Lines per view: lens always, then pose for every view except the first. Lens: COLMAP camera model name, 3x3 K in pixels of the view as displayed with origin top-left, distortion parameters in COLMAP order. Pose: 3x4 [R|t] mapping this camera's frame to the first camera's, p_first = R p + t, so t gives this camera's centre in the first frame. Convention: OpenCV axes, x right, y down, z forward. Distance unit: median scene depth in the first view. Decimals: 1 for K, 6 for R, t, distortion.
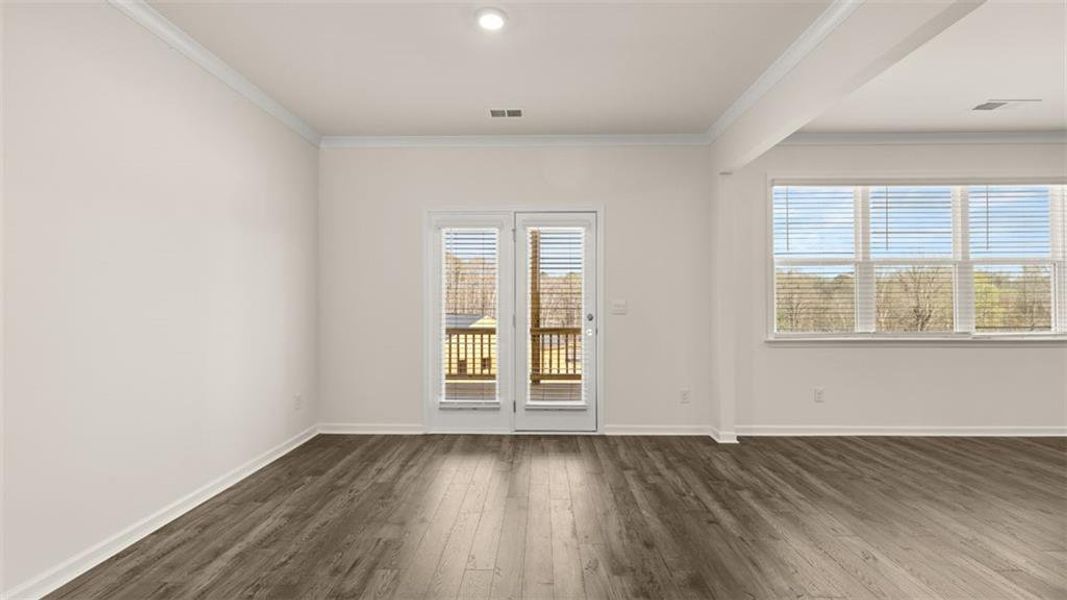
lens RADIAL K [[404.2, 0, 523.6], [0, 404.2, 296.4], [0, 0, 1]] dist [0.003711, 0.000246]
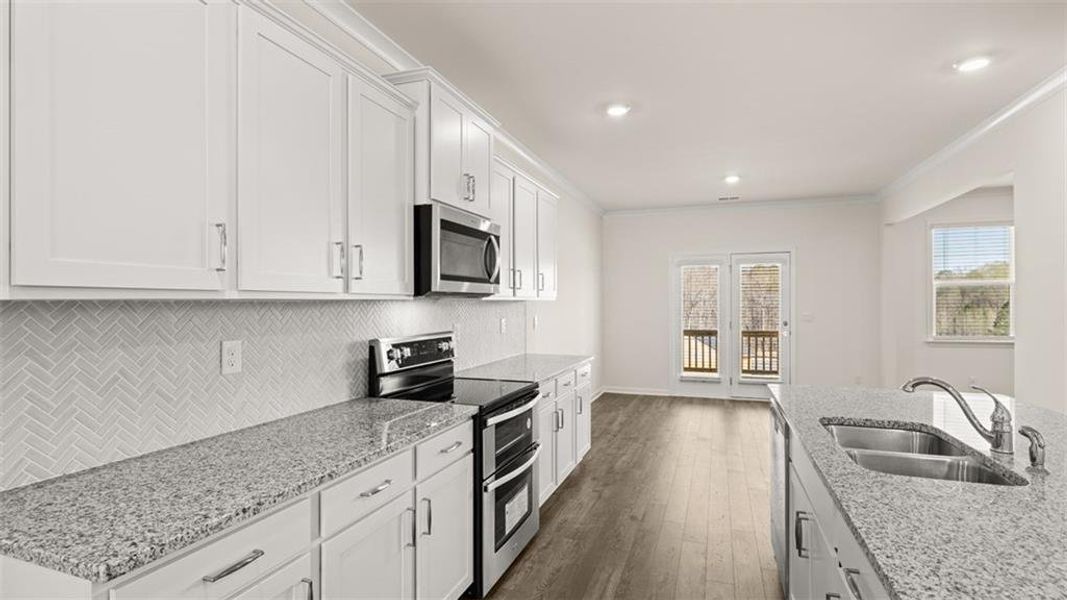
lens RADIAL K [[513.9, 0, 532.8], [0, 513.9, 306.6], [0, 0, 1]] dist [-0.005806, -0.000211]
pose [[0.951755, -0.000242, -0.306860, -0.138764], [0.000008, 1.000000, -0.000763, -0.009594], [0.306860, 0.000724, 0.951754, -1.074101]]
